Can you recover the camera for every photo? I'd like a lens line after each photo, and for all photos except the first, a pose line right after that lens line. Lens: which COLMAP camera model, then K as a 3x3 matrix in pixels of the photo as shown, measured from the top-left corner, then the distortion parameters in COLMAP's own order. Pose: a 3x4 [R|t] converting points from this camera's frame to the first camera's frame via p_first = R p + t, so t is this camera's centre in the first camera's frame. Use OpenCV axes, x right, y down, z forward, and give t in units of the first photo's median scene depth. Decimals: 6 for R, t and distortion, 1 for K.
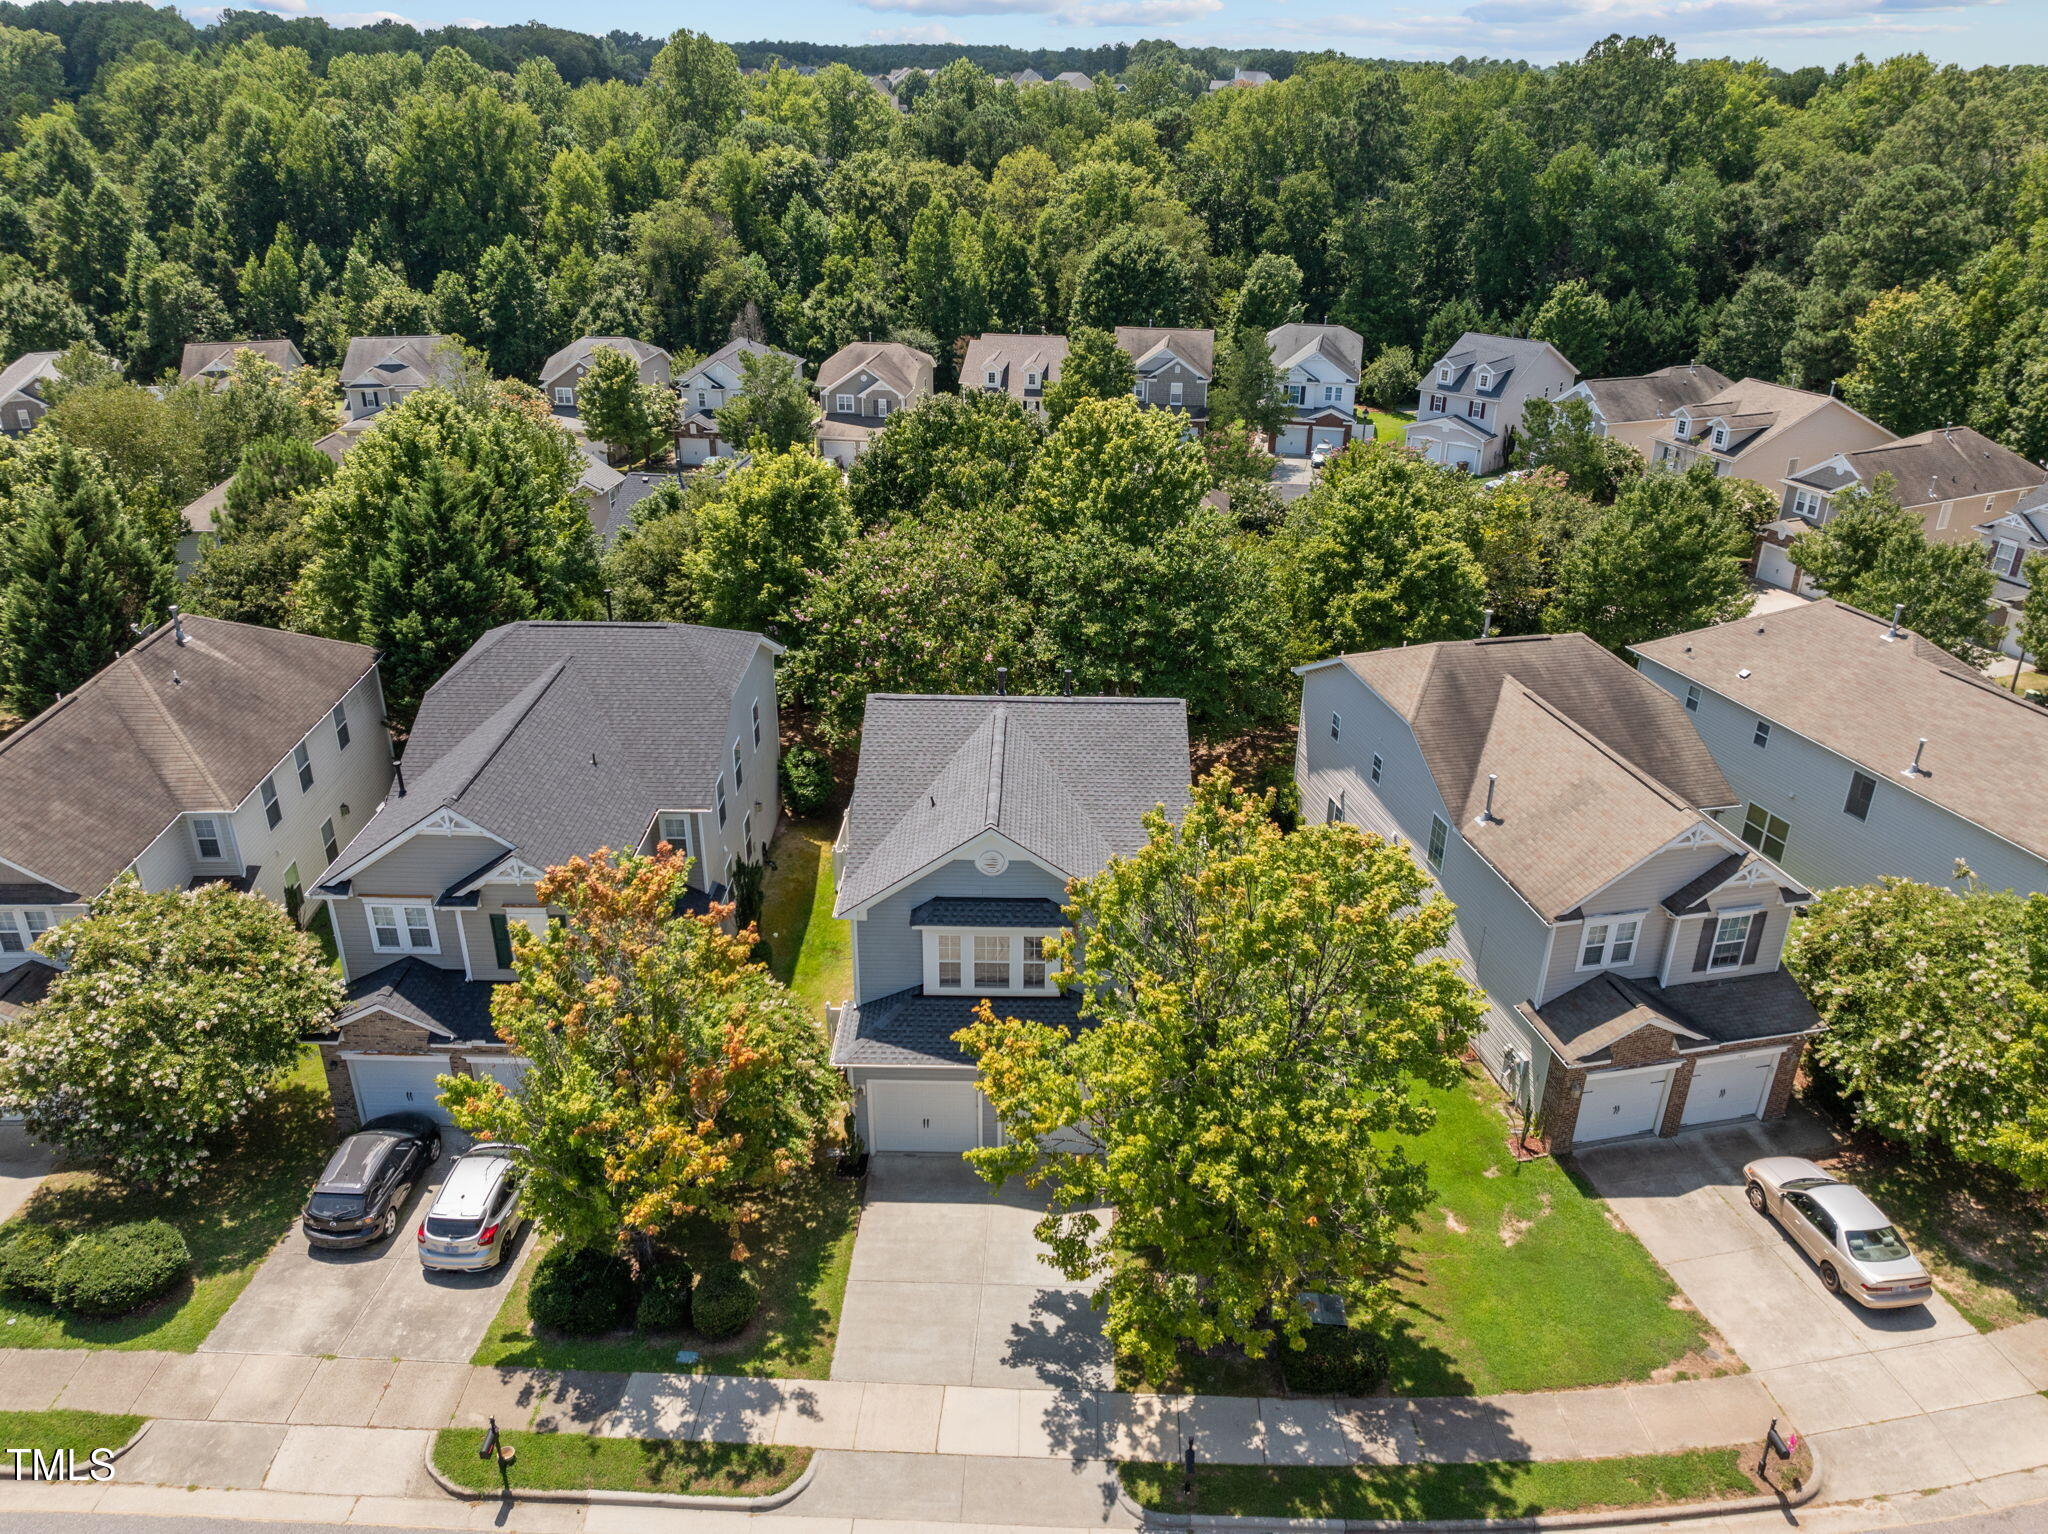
lens RADIAL K [[1340.0, 0, 1019.2], [0, 1340.0, 701.5], [0, 0, 1]] dist [-0.049804, 0.019534]
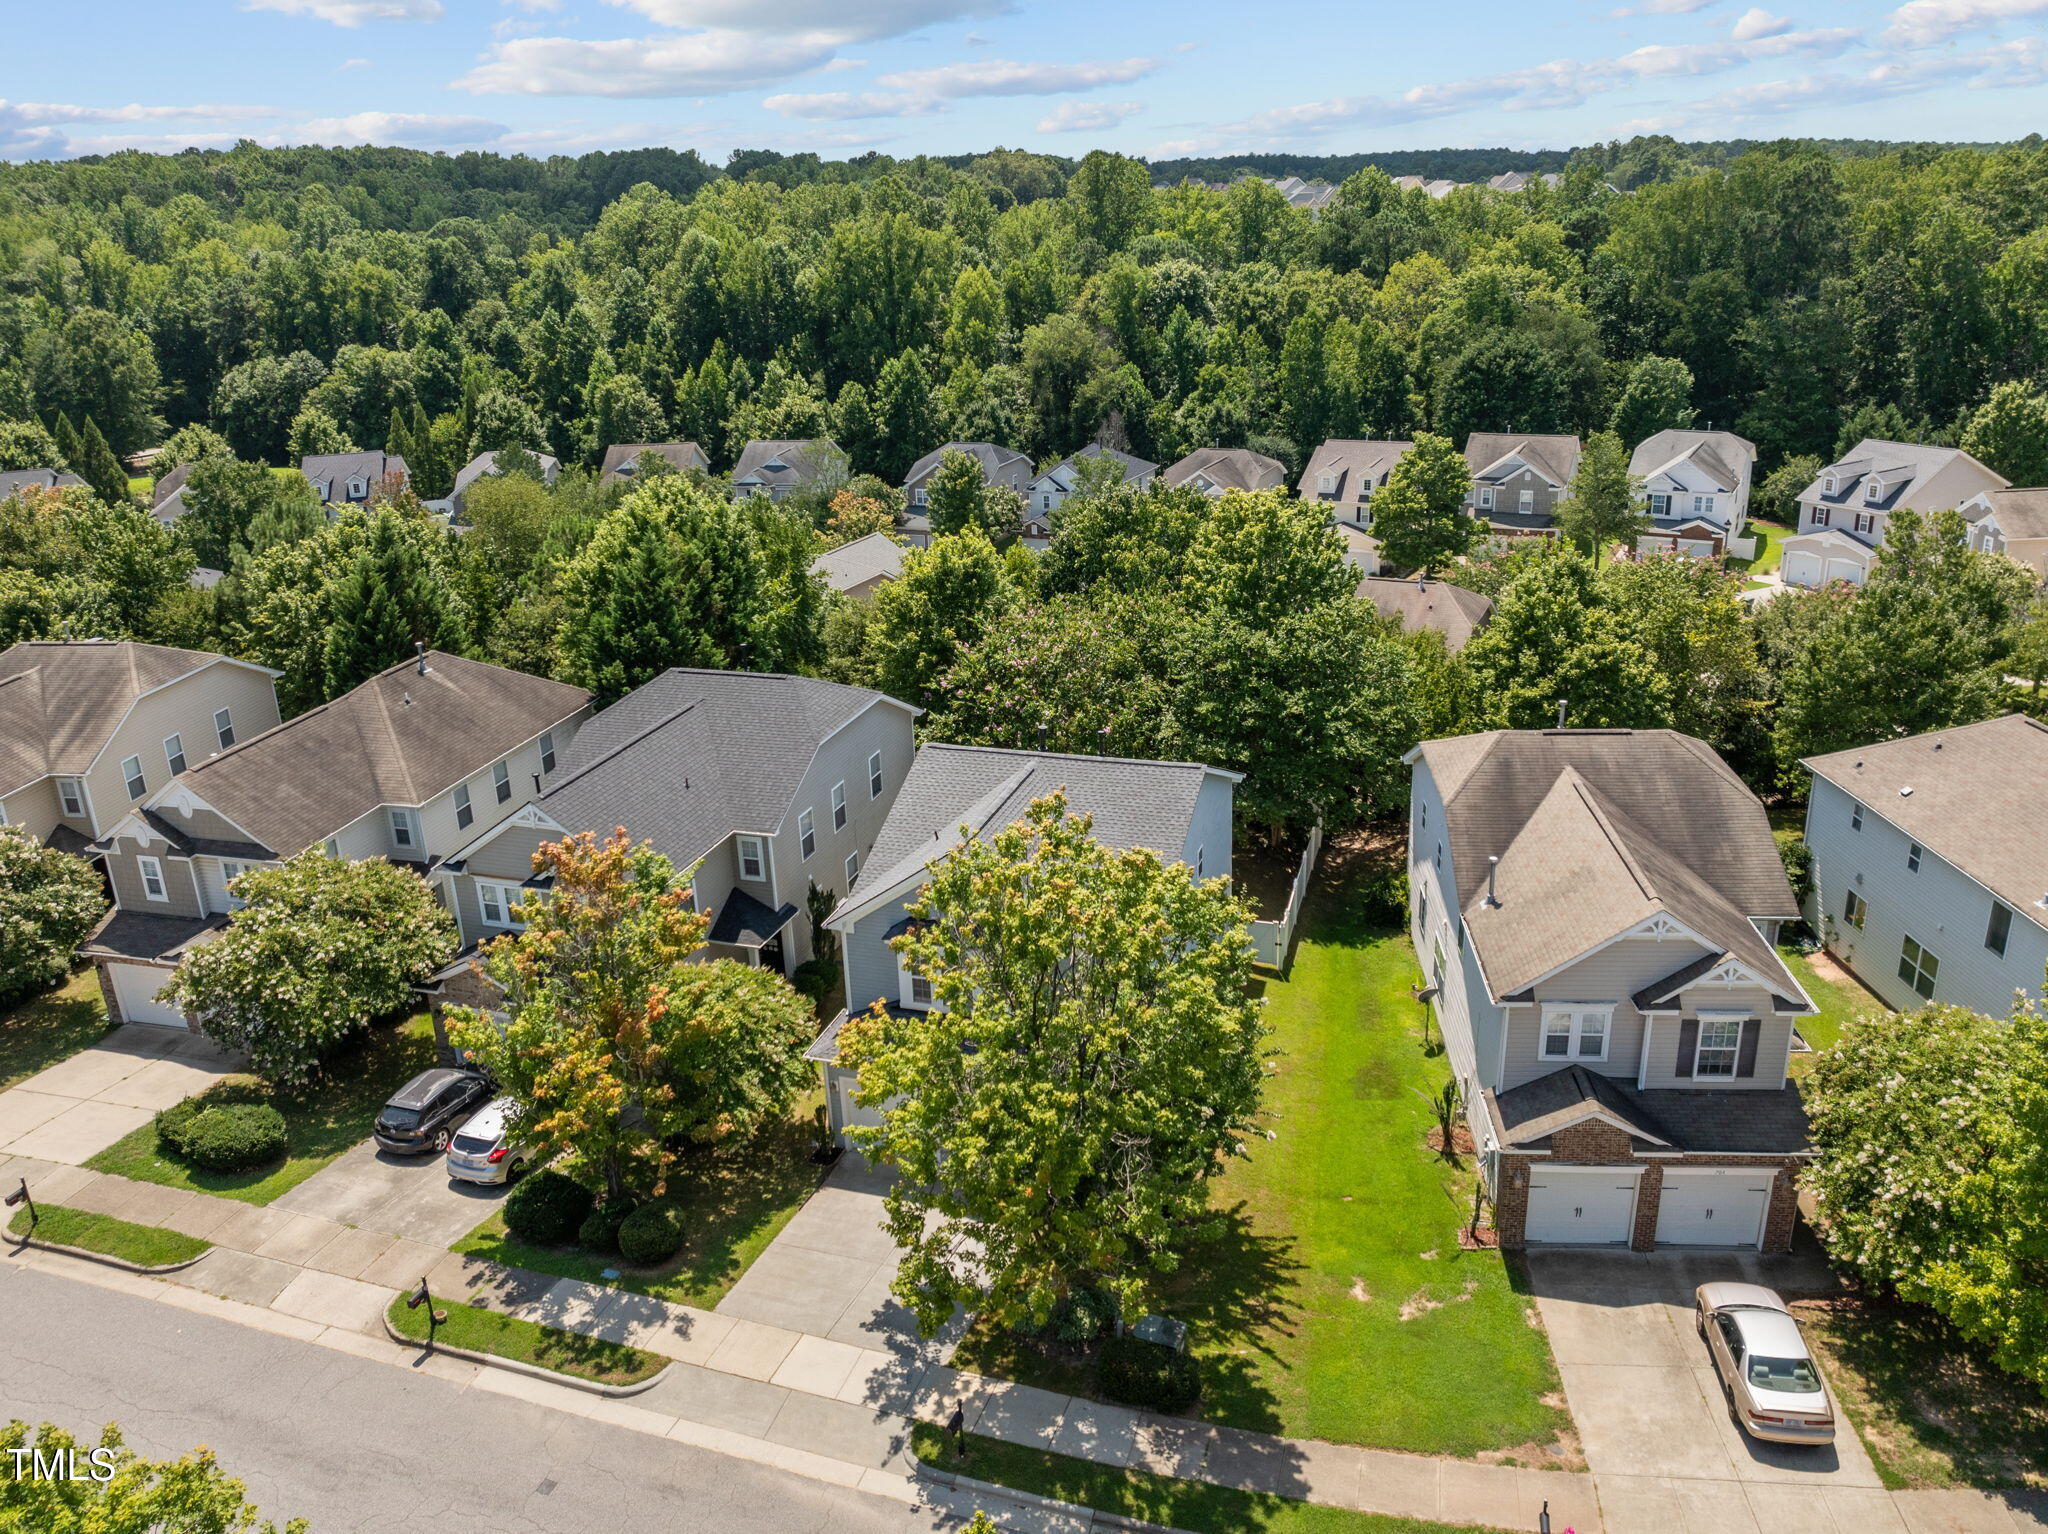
lens RADIAL K [[1373.6, 0, 1027.3], [0, 1373.6, 702.3], [0, 0, 1]] dist [-0.031071, -0.005585]
pose [[0.962018, 0.050909, -0.268199, 0.267229], [-0.072746, 0.994740, -0.072120, 0.036336], [0.263116, 0.088891, 0.960660, -0.067549]]
